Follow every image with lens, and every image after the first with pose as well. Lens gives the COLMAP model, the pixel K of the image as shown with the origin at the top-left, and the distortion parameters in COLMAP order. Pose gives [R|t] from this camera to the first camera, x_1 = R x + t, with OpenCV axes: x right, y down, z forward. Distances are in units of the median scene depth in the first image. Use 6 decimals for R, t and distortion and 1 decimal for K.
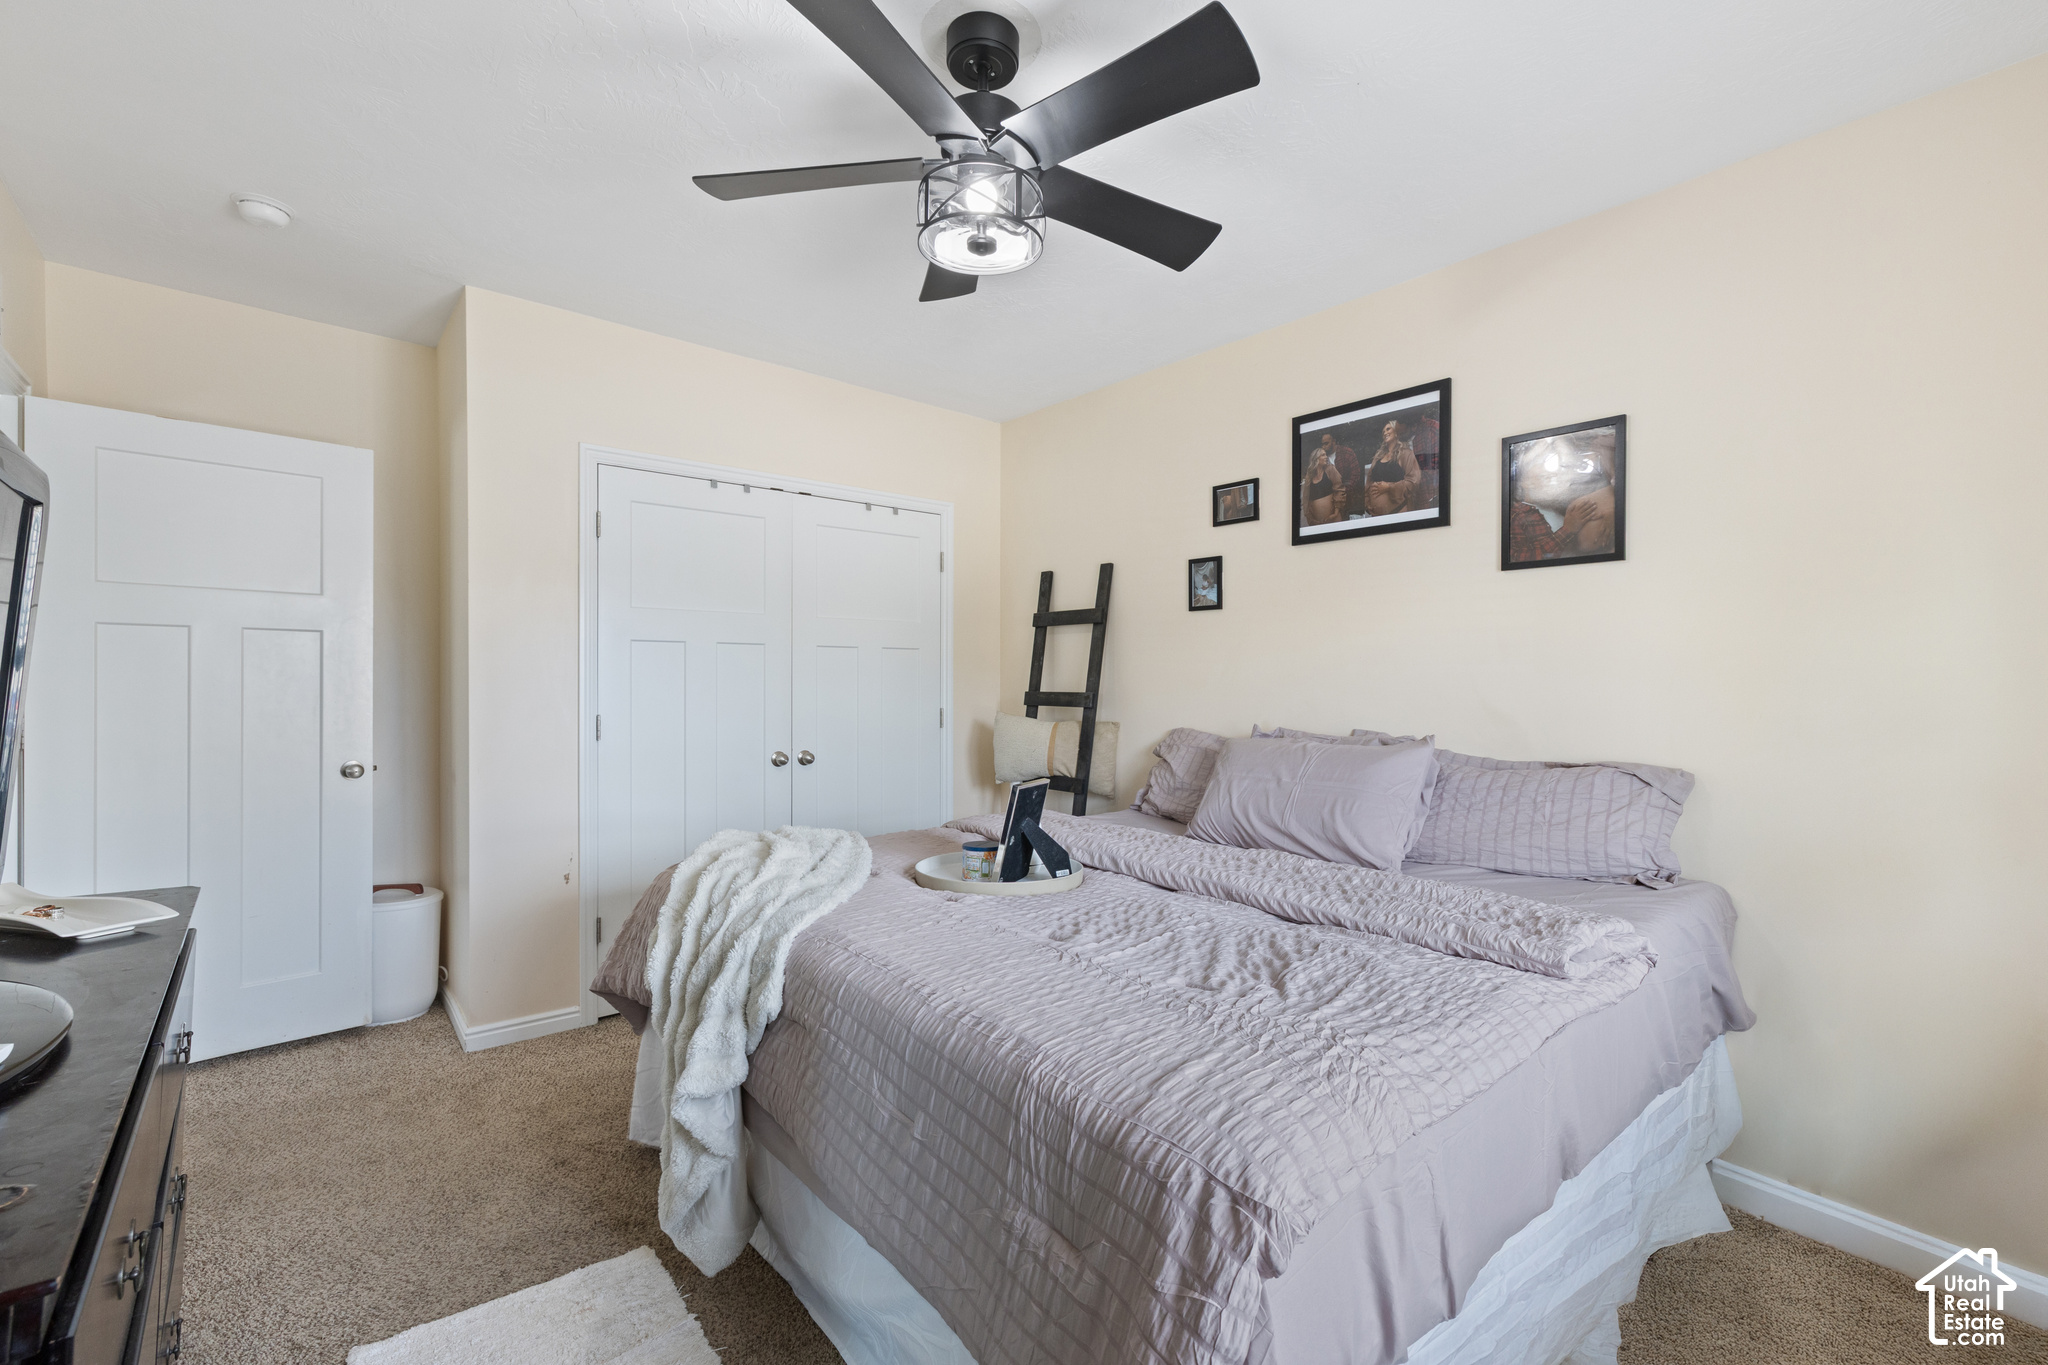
lens RADIAL K [[892.5, 0, 1024.0], [0, 892.5, 682.5], [0, 0, 1]] dist [-0.000261, -0.011493]
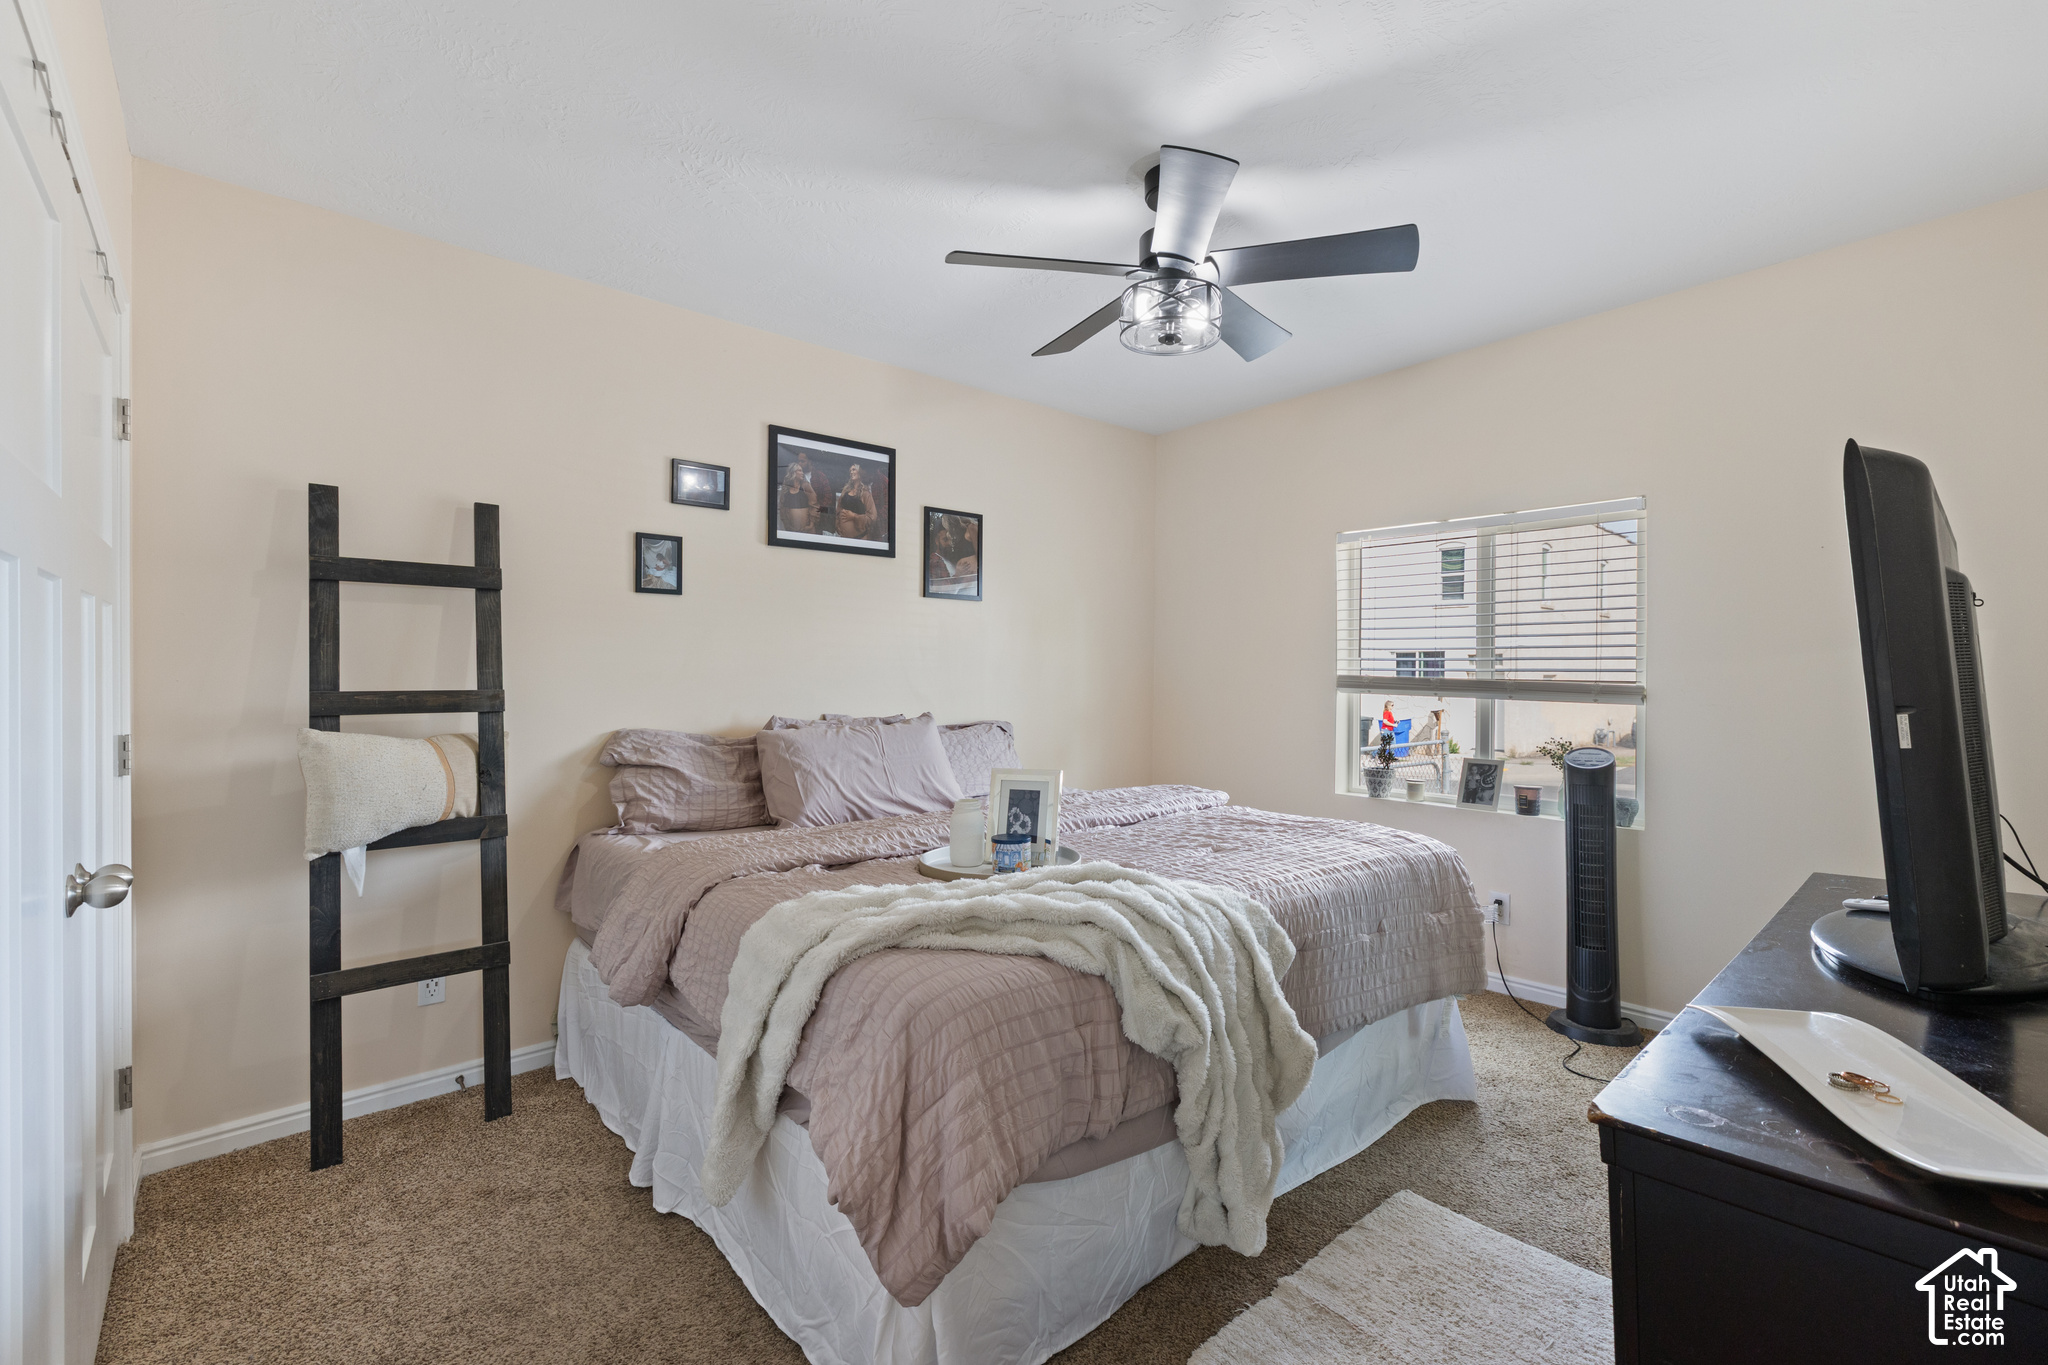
lens RADIAL K [[888.4, 0, 1024.0], [0, 888.4, 682.5], [0, 0, 1]] dist [0.000041, 0.000093]
pose [[-0.020645, -0.013483, 0.999696, -0.765168], [-0.002098, 0.999907, 0.013443, -0.005733], [-0.999785, -0.001820, -0.020671, 0.726794]]
